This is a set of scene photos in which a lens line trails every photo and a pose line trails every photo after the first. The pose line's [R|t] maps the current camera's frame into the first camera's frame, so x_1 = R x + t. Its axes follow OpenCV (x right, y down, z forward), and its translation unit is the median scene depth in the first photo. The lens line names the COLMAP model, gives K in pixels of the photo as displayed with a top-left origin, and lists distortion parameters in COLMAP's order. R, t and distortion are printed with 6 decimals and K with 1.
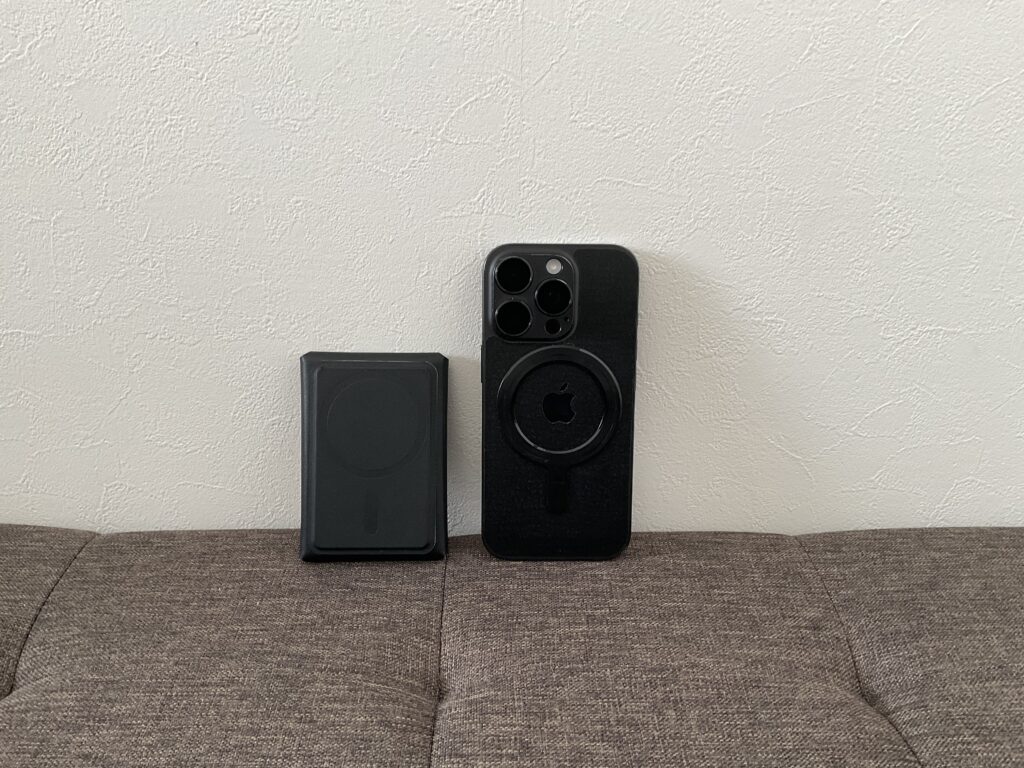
lens RADIAL K [[856.8, 0, 508.8], [0, 856.8, 371.5], [0, 0, 1]] dist [0.066376, -0.169421]
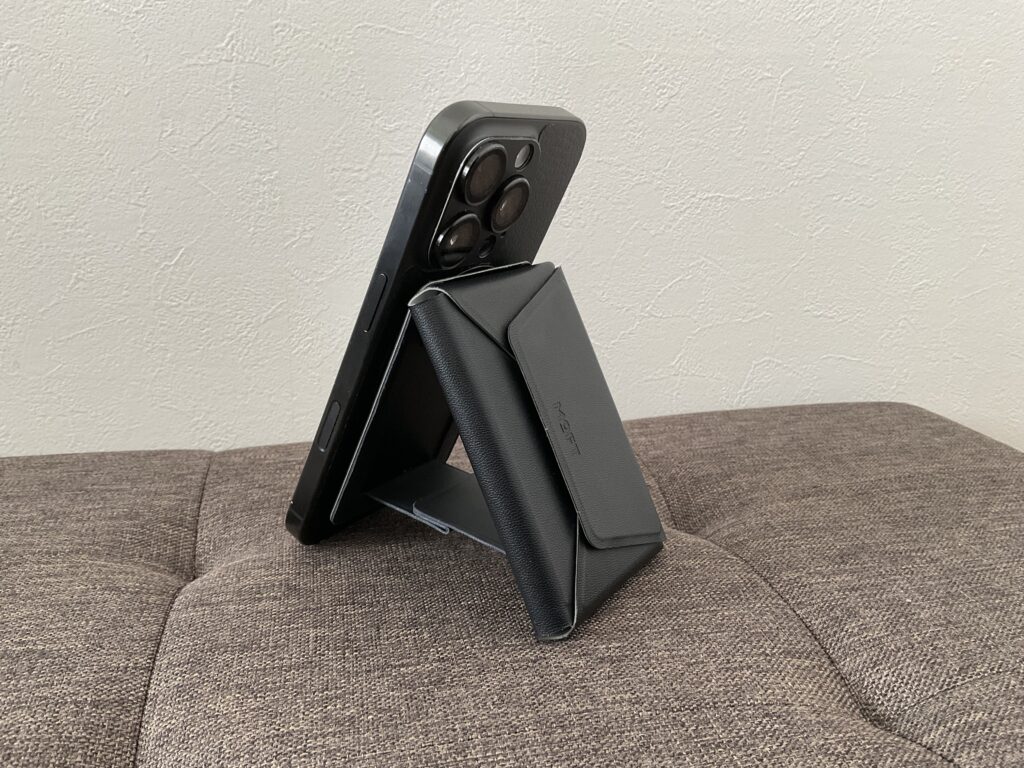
lens RADIAL K [[863.0, 0, 512.0], [0, 863.0, 384.0], [0, 0, 1]] dist [0.015336, -0.061986]
pose [[0.978112, -0.056891, 0.200152, 0.055729], [0.083226, 0.988569, -0.125720, 0.287850], [-0.190712, 0.139626, 0.971665, 0.107749]]
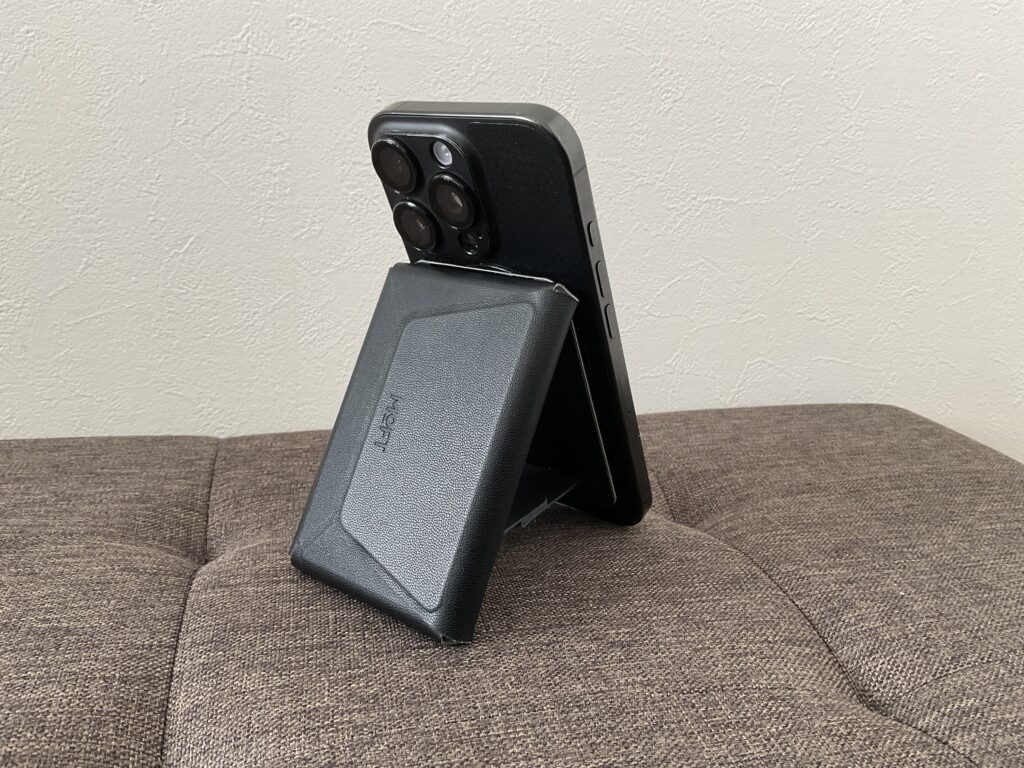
lens RADIAL K [[863.0, 0, 512.0], [0, 863.0, 384.0], [0, 0, 1]] dist [0.015336, -0.061986]
pose [[0.973668, -0.036259, 0.225071, 0.023879], [0.064281, 0.990877, -0.118454, 0.289610], [-0.218722, 0.129802, 0.967115, 0.094189]]
